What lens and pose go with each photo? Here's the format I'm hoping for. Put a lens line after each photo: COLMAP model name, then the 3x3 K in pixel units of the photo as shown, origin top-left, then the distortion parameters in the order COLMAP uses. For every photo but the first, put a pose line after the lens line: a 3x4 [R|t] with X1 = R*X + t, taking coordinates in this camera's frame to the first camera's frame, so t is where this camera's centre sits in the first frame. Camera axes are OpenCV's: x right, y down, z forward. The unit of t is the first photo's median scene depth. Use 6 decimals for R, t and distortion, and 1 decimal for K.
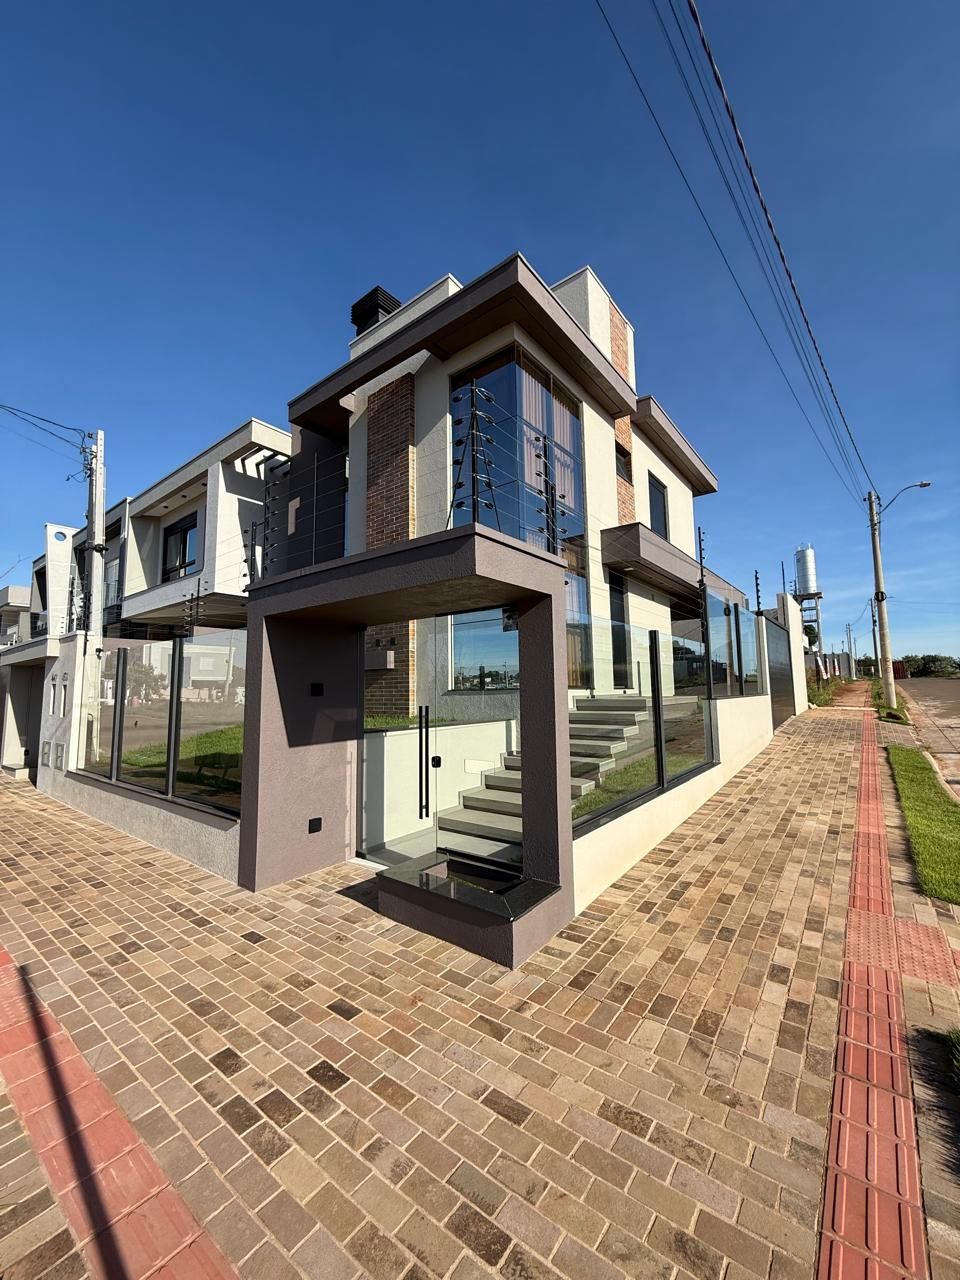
lens RADIAL K [[505.5, 0, 484.5], [0, 505.5, 639.4], [0, 0, 1]] dist [0.000445, -0.000063]
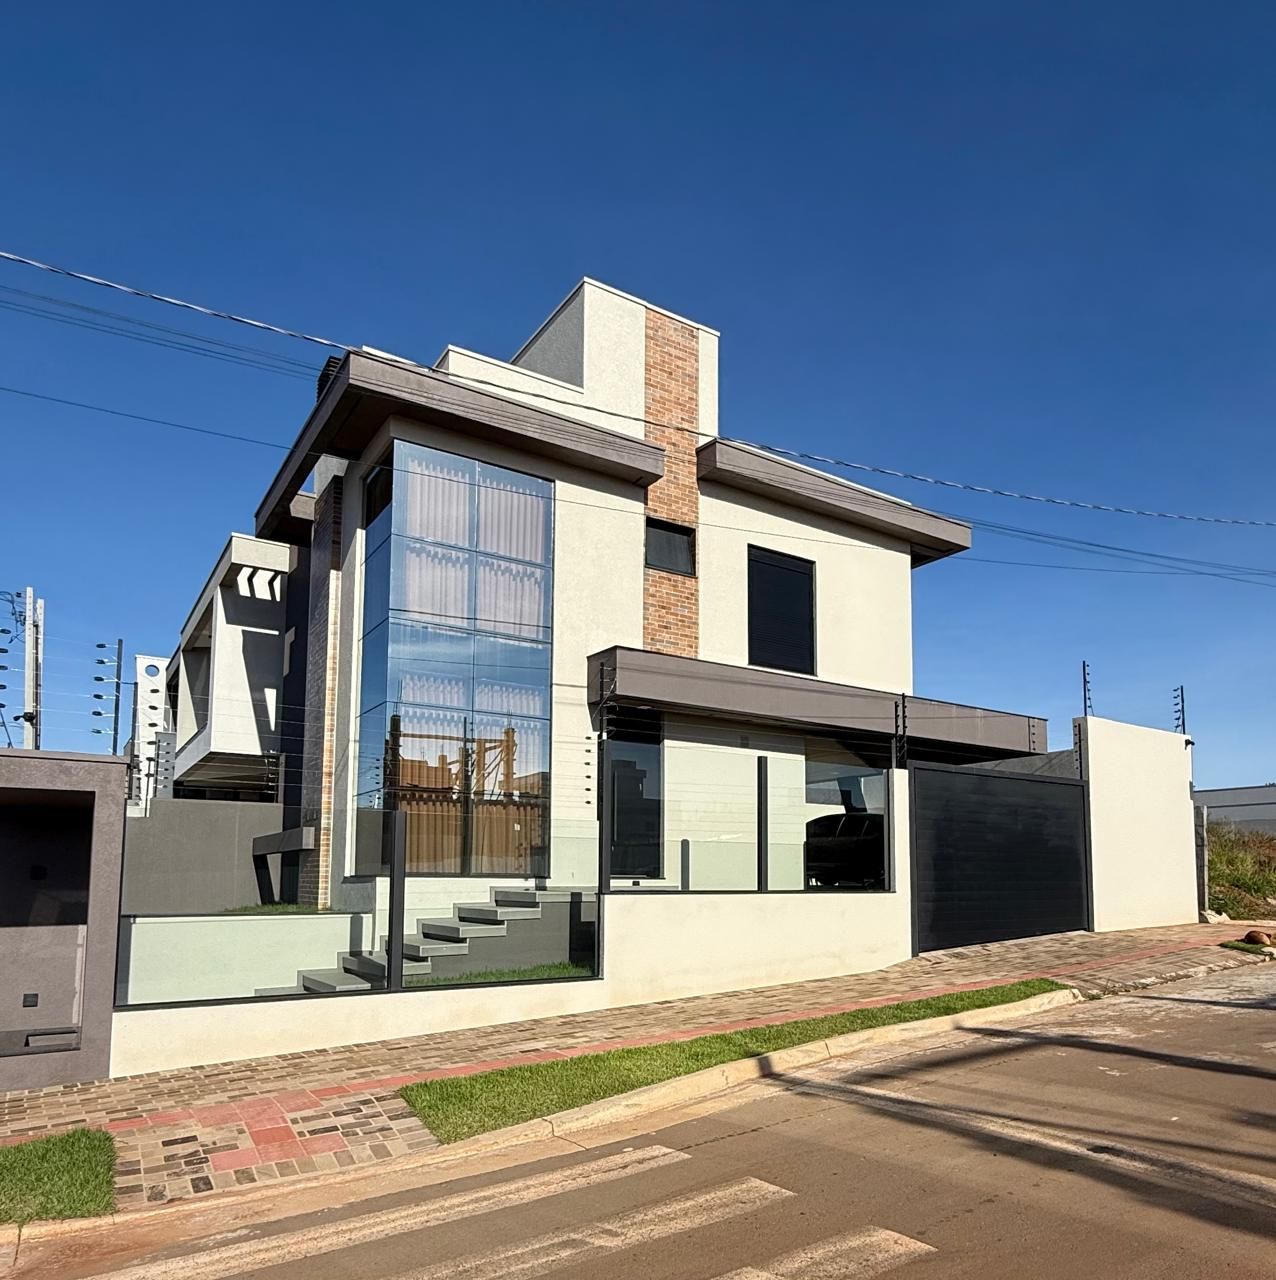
lens RADIAL K [[915.1, 0, 670.5], [0, 915.1, 801.9], [0, 0, 1]] dist [0.004740, 0.003664]
pose [[0.951791, -0.008854, -0.306618, 1.456360], [0.014238, 0.999781, 0.015327, -0.058210], [0.306415, -0.018954, 0.951709, -0.397373]]
